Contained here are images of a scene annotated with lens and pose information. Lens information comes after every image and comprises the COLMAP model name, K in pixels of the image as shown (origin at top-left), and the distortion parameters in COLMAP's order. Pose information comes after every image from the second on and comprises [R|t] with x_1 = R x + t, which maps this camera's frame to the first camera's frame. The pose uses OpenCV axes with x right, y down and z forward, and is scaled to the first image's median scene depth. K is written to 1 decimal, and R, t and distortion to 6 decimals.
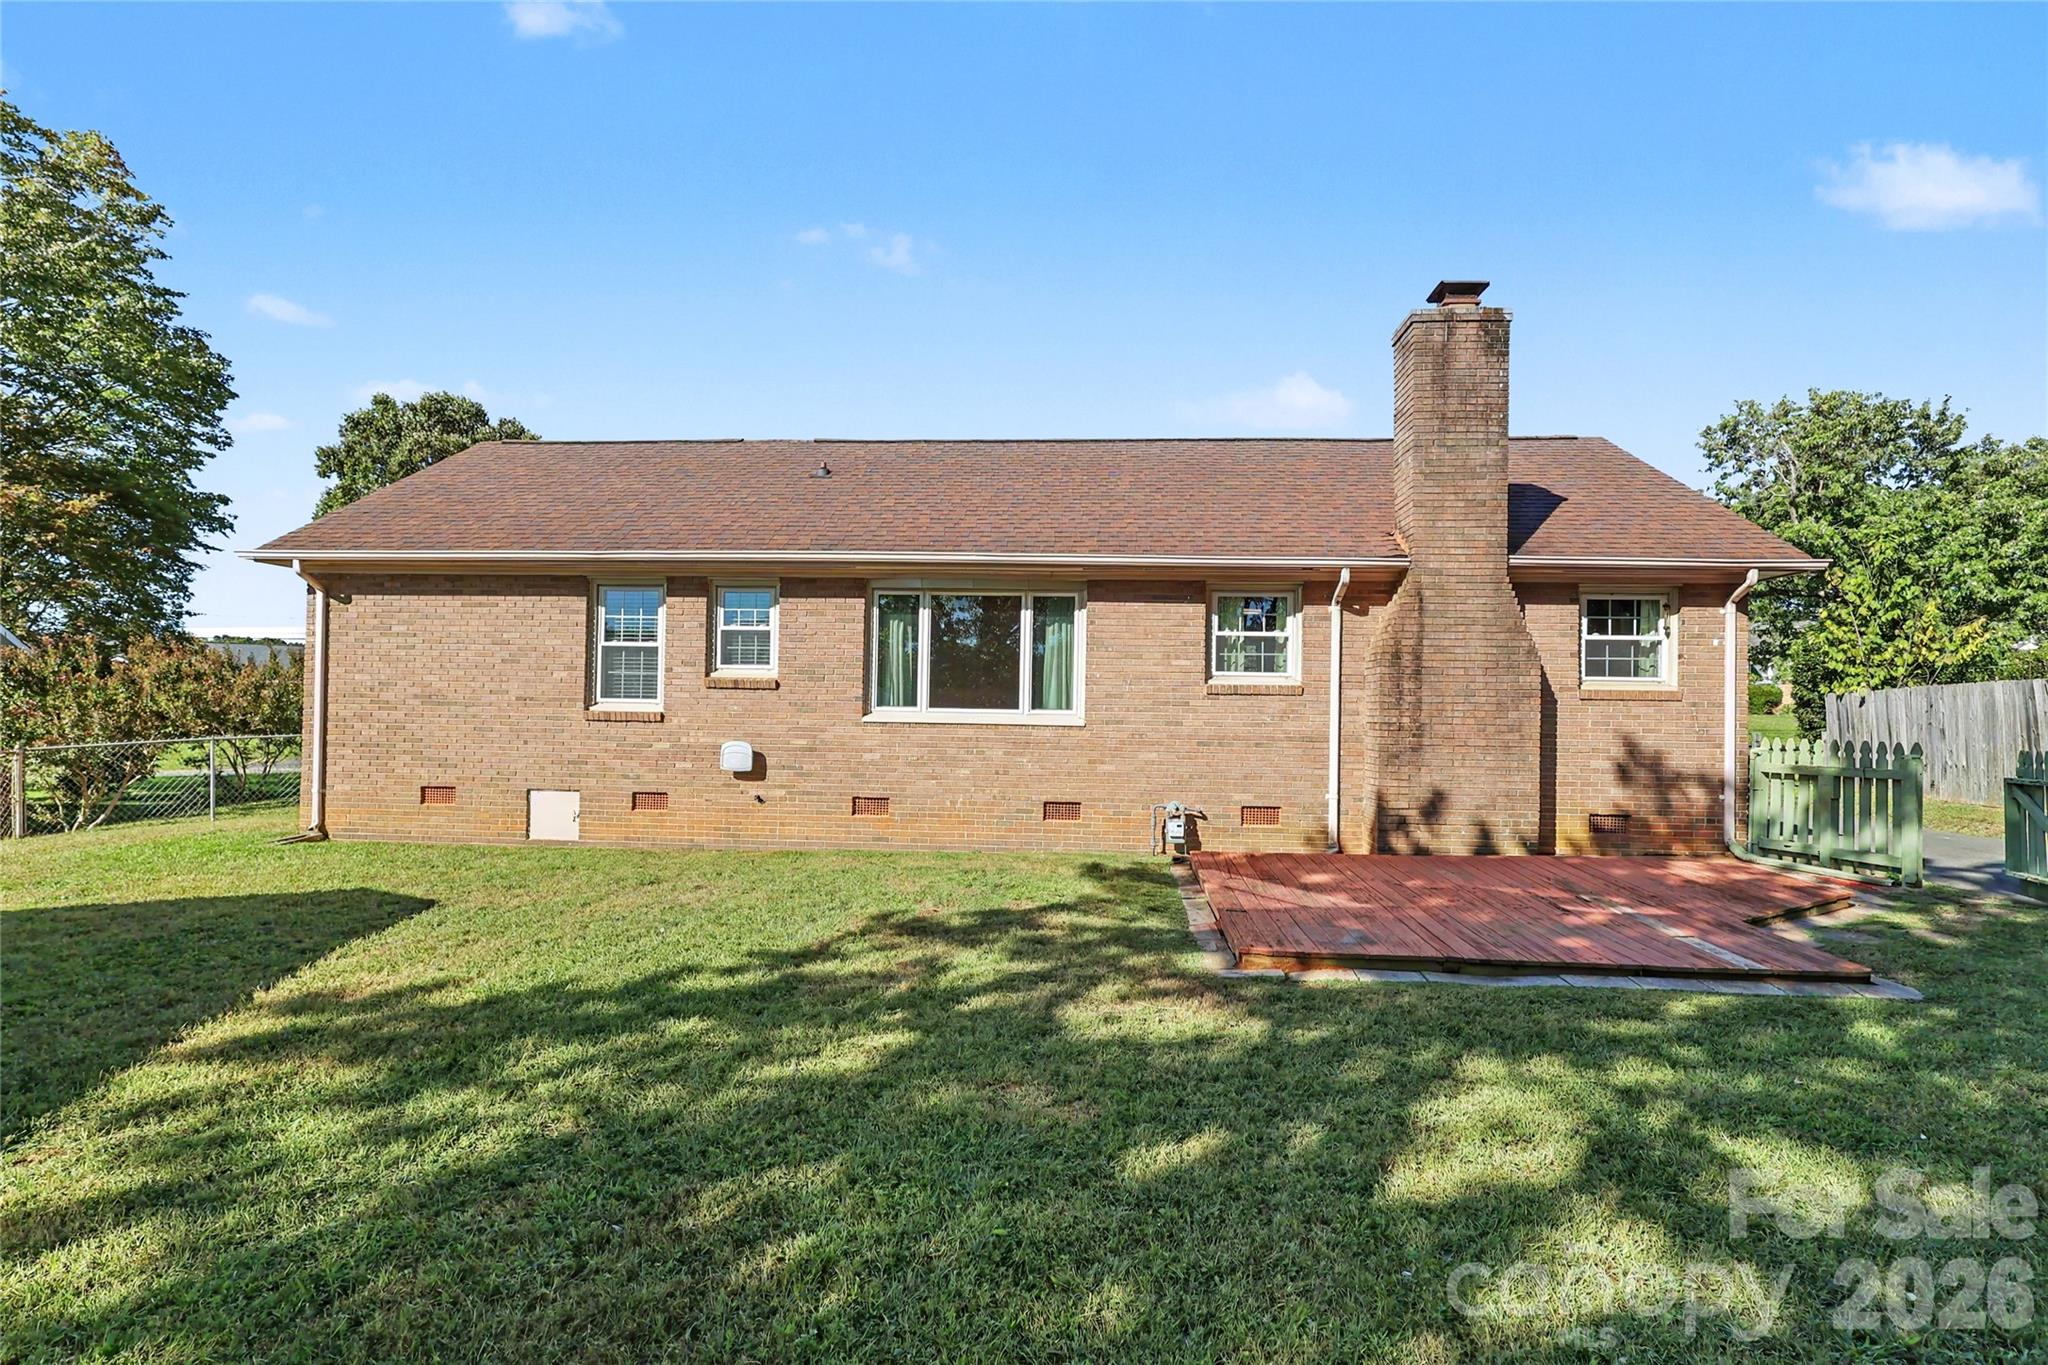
lens RADIAL K [[961.8, 0, 1023.9], [0, 961.8, 701.9], [0, 0, 1]] dist [-0.002791, -0.000944]
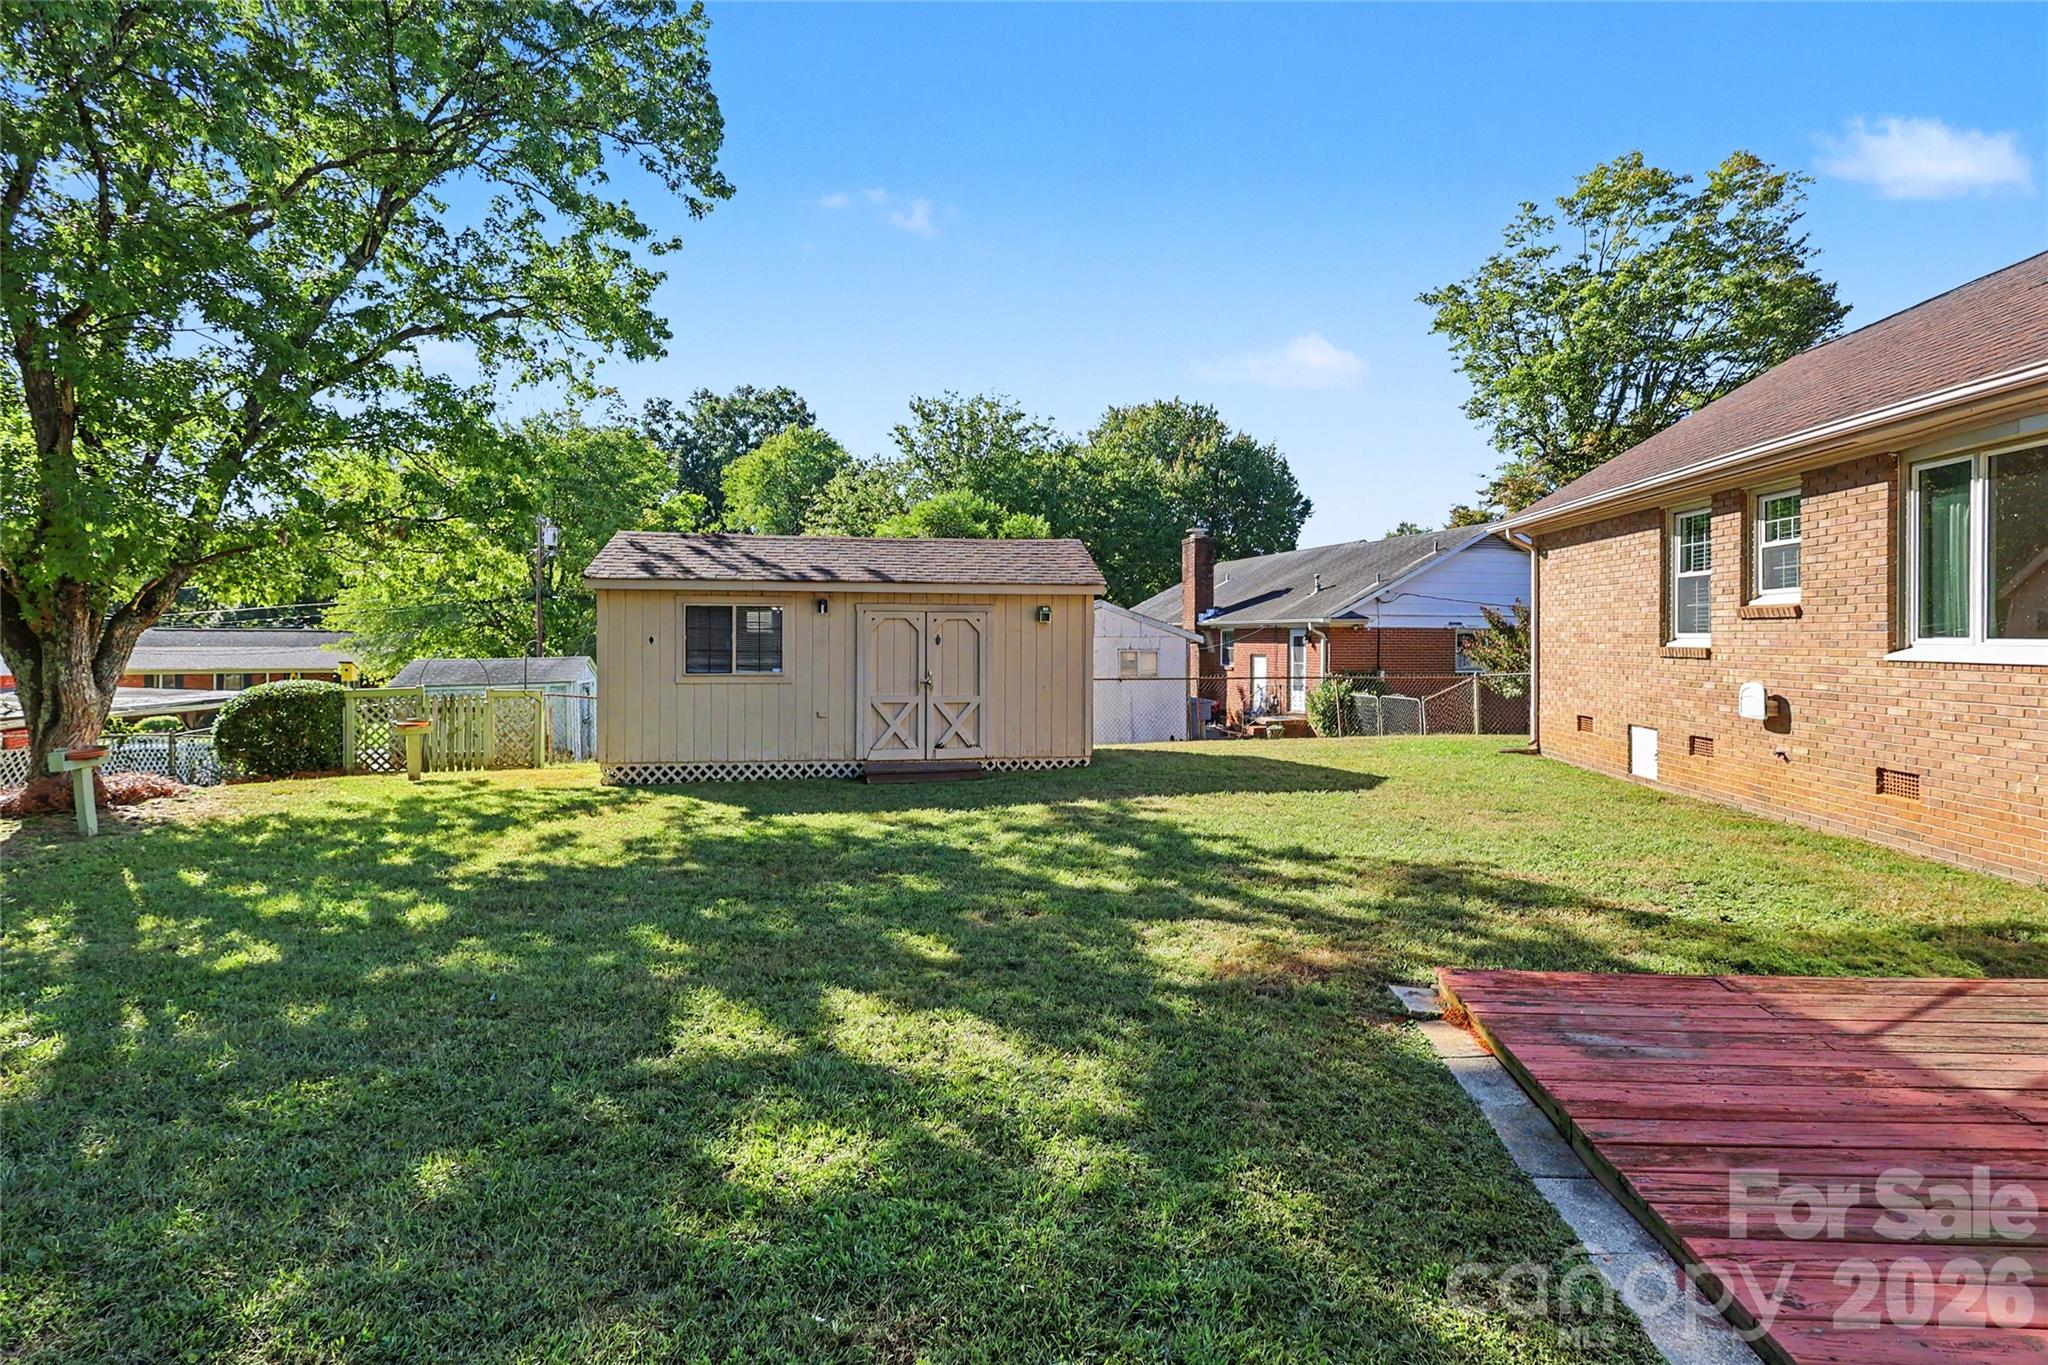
lens RADIAL K [[978.2, 0, 1022.9], [0, 978.2, 639.6], [0, 0, 1]] dist [-0.000772, 0.001090]
pose [[-0.026291, -0.013302, -0.999566, 0.547536], [0.012569, 0.999828, -0.013636, 0.007577], [0.999575, -0.012922, -0.026119, 0.394741]]
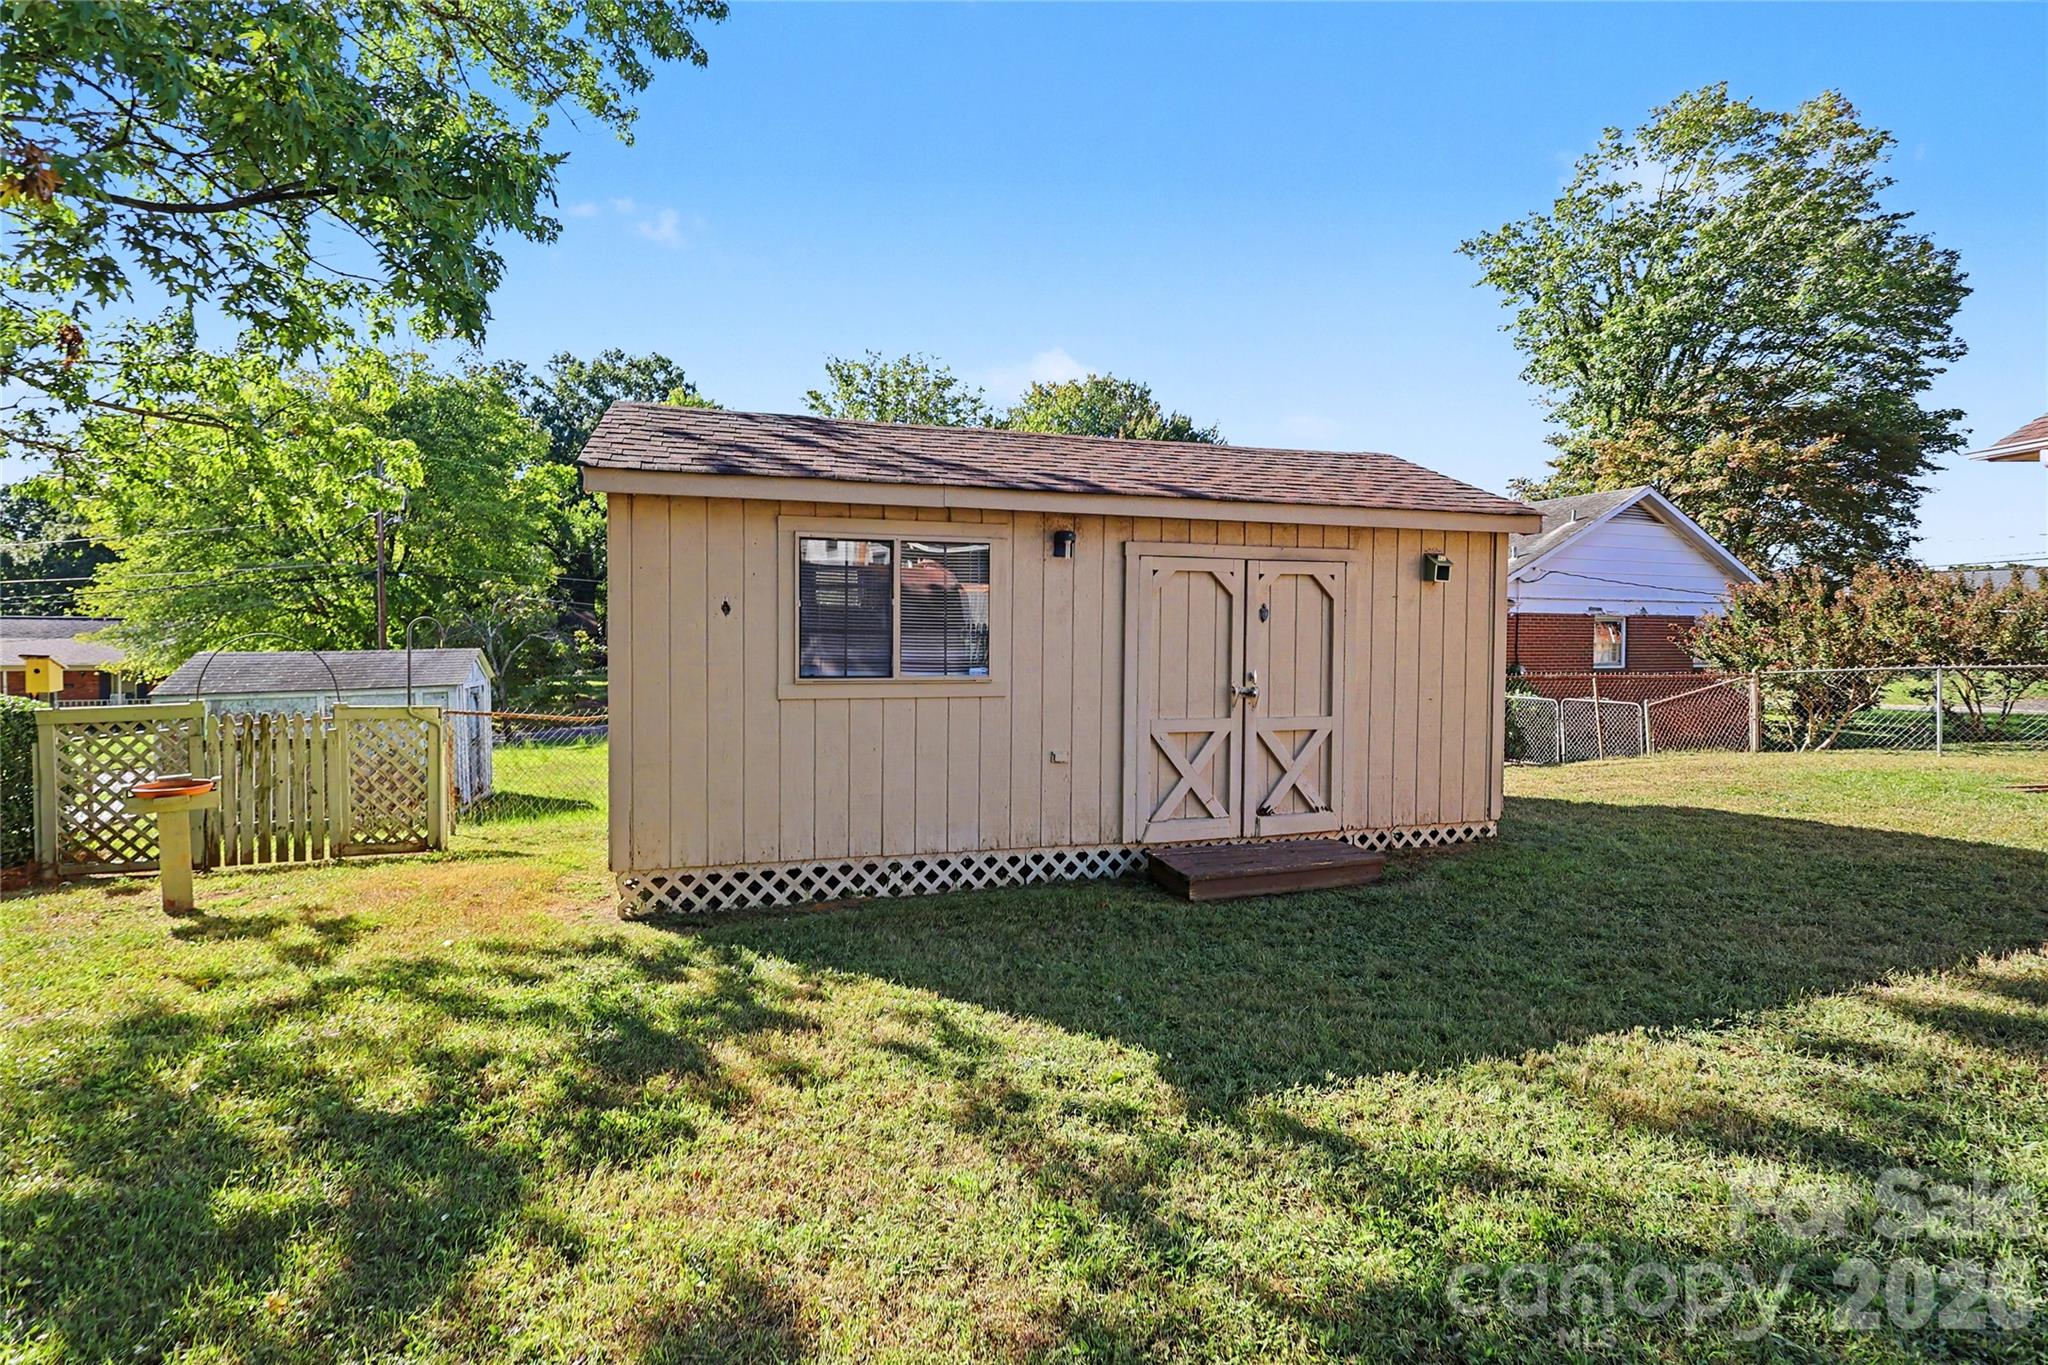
lens RADIAL K [[972.9, 0, 1026.0], [0, 972.9, 656.5], [0, 0, 1]] dist [0.001155, -0.000250]
pose [[0.112082, 0.008677, -0.993661, -0.026272], [0.011383, 0.999885, 0.010016, 0.010941], [0.993634, -0.012433, 0.111970, 0.038828]]
